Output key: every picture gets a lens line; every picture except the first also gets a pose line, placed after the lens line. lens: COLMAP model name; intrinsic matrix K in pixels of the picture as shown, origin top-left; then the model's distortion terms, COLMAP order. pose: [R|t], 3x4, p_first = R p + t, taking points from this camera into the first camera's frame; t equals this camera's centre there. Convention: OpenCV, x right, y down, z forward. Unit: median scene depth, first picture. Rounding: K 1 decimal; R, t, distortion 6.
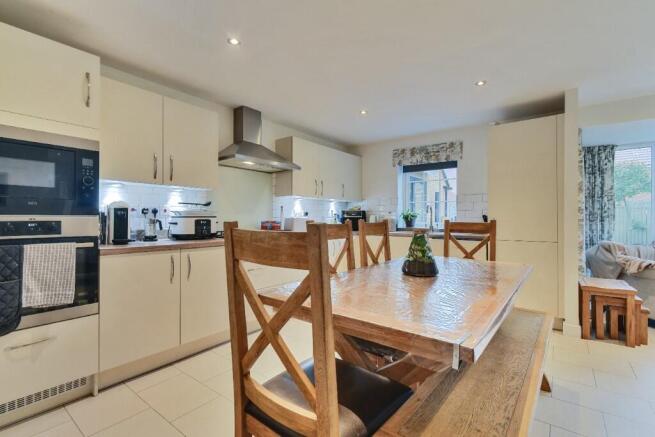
lens RADIAL K [[296.3, 0, 327.5], [0, 296.3, 218.5], [0, 0, 1]] dist [-0.013640, 0.000187]
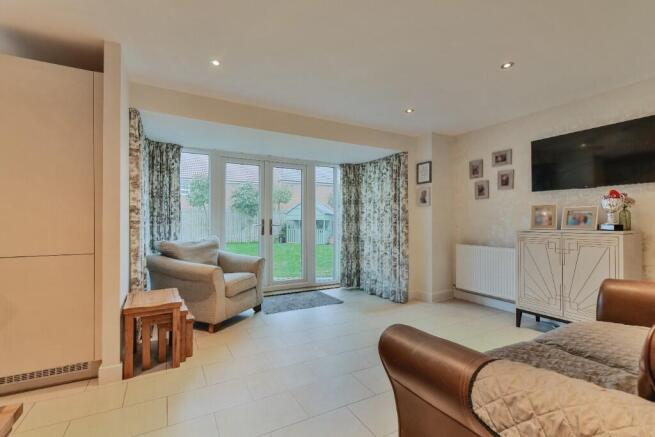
lens RADIAL K [[296.3, 0, 327.5], [0, 296.3, 218.5], [0, 0, 1]] dist [-0.013640, 0.000187]
pose [[0.388674, 0.009510, 0.921326, 0.306883], [-0.008410, 0.999942, -0.006773, -0.003839], [-0.921337, -0.005116, 0.388731, 0.182132]]
